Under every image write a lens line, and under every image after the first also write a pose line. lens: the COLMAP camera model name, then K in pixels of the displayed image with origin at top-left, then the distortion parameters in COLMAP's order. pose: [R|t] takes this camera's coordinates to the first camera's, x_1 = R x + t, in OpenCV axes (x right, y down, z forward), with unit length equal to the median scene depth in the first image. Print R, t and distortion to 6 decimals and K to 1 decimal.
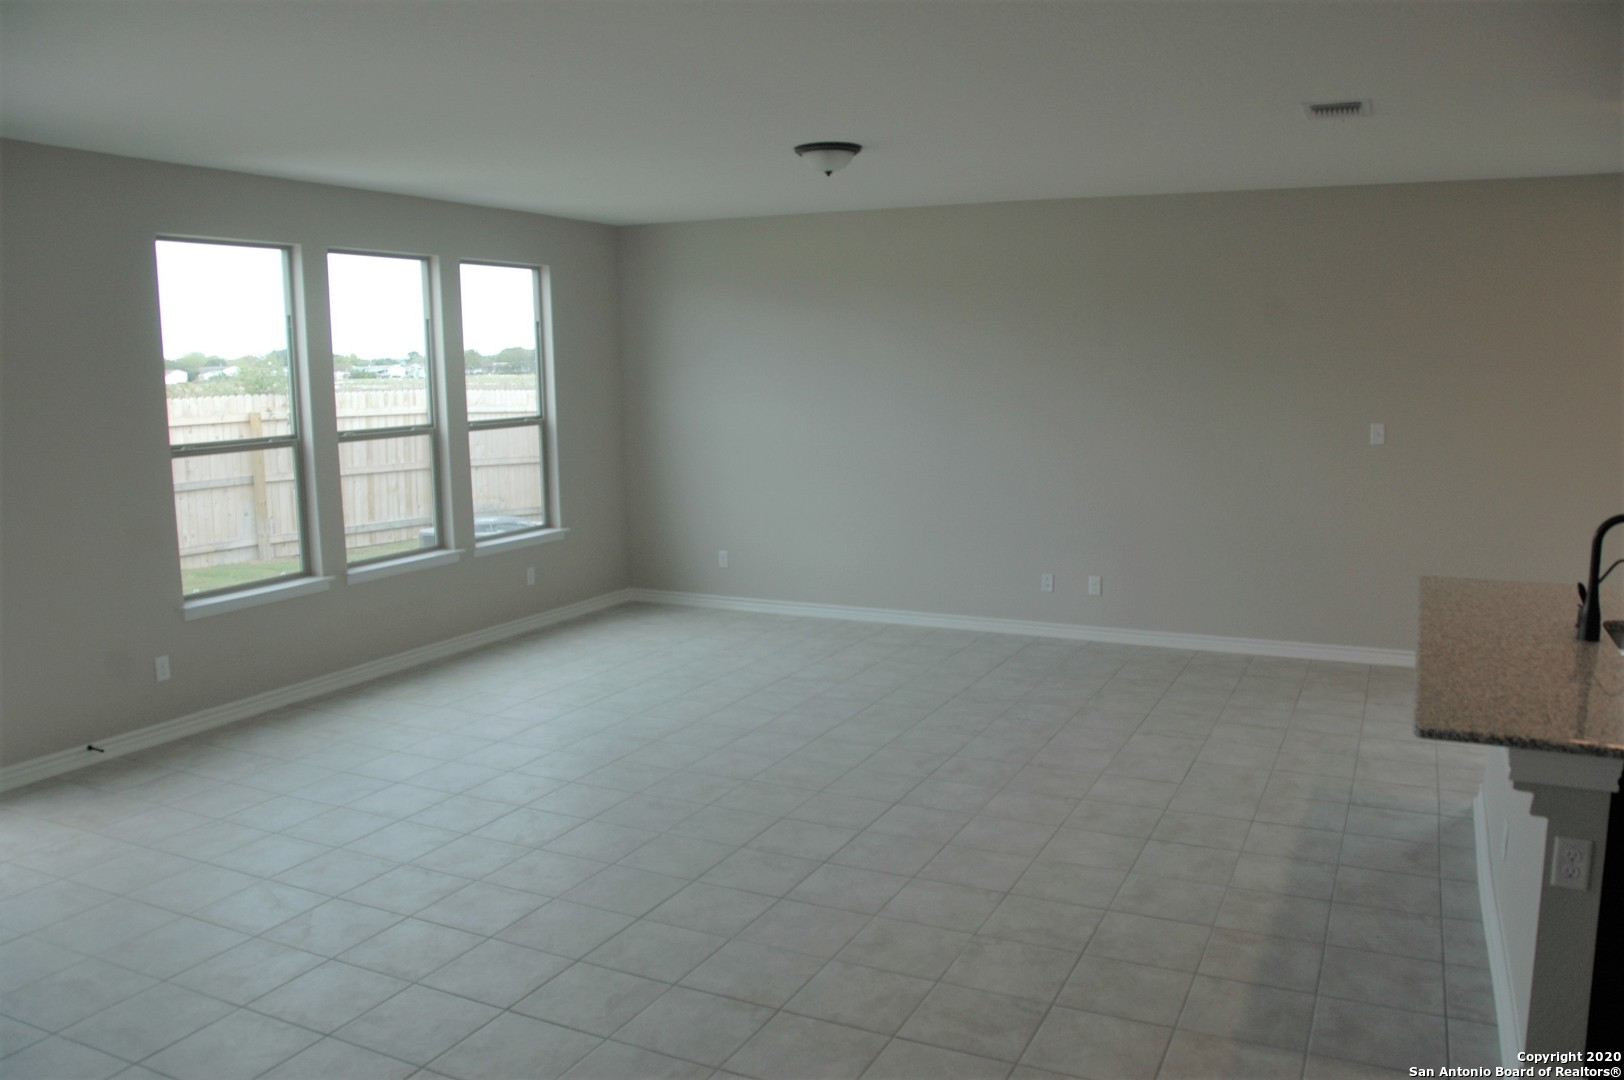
lens RADIAL K [[1259.7, 0, 802.7], [0, 1259.7, 549.5], [0, 0, 1]] dist [-0.157012, 0.098509]
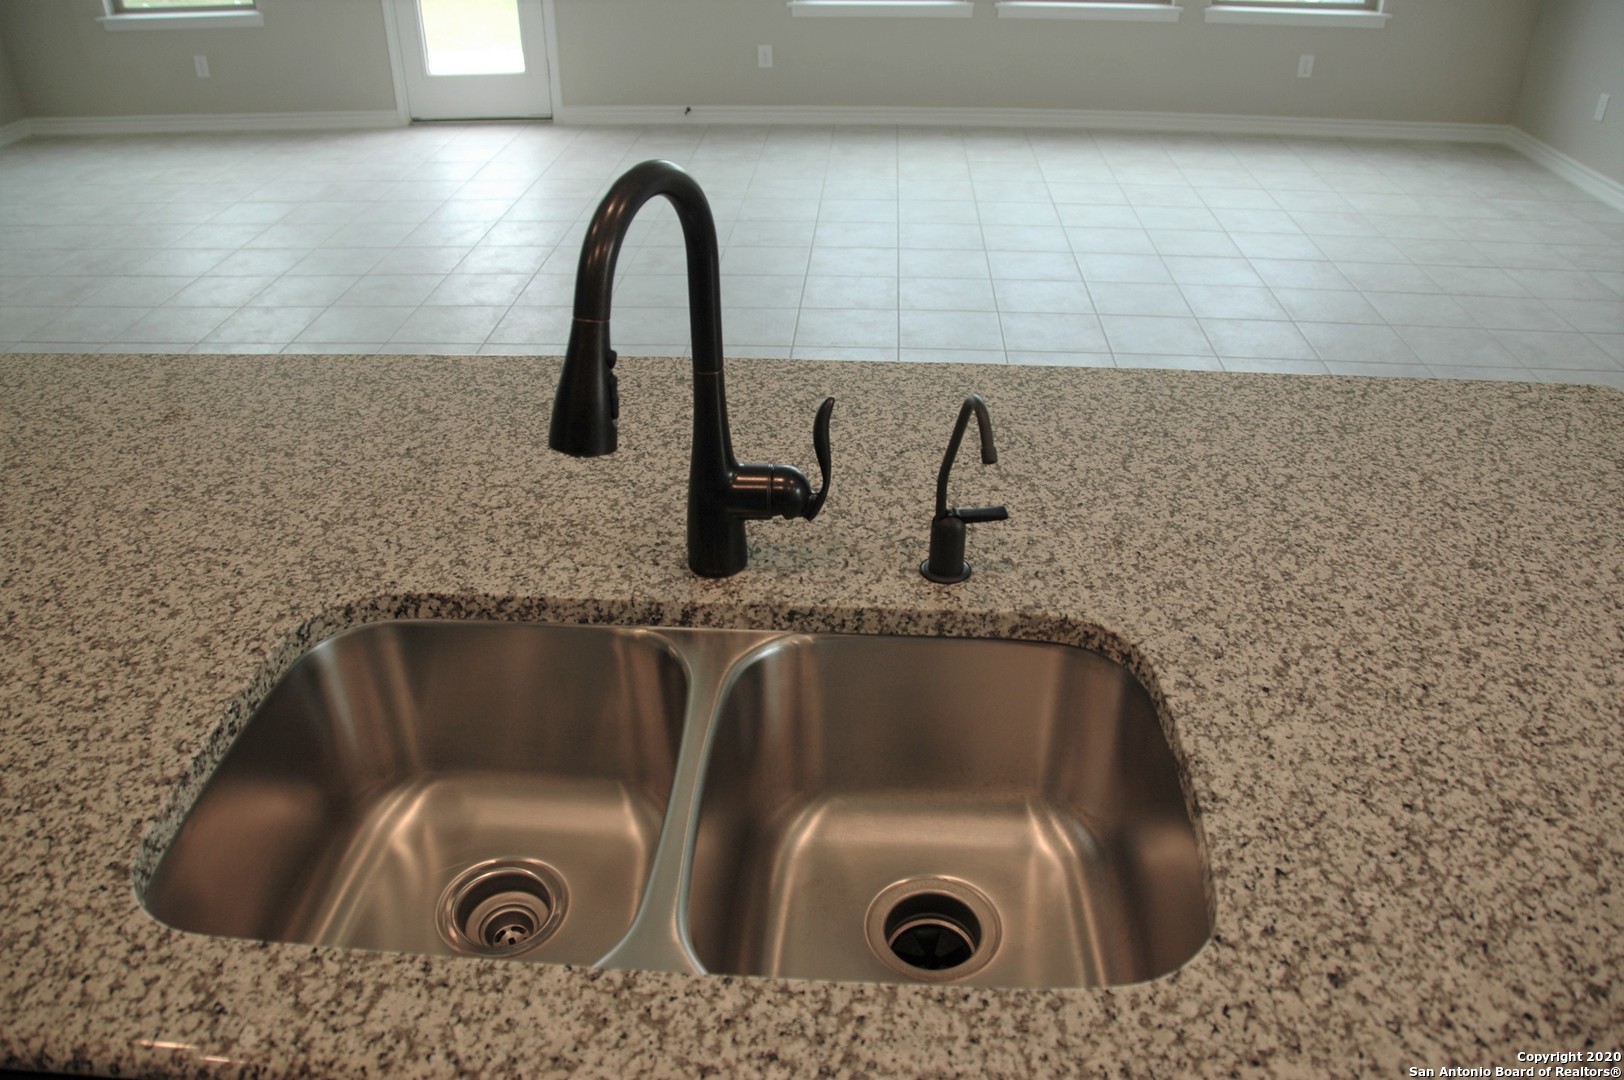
lens RADIAL K [[1259.7, 0, 811.2], [0, 1259.7, 537.6], [0, 0, 1]] dist [-0.157012, 0.098509]
pose [[0.388579, 0.483064, -0.784638, 0.698260], [-0.130886, 0.871859, 0.471943, -0.065080], [0.912072, -0.080688, 0.402013, 0.679891]]
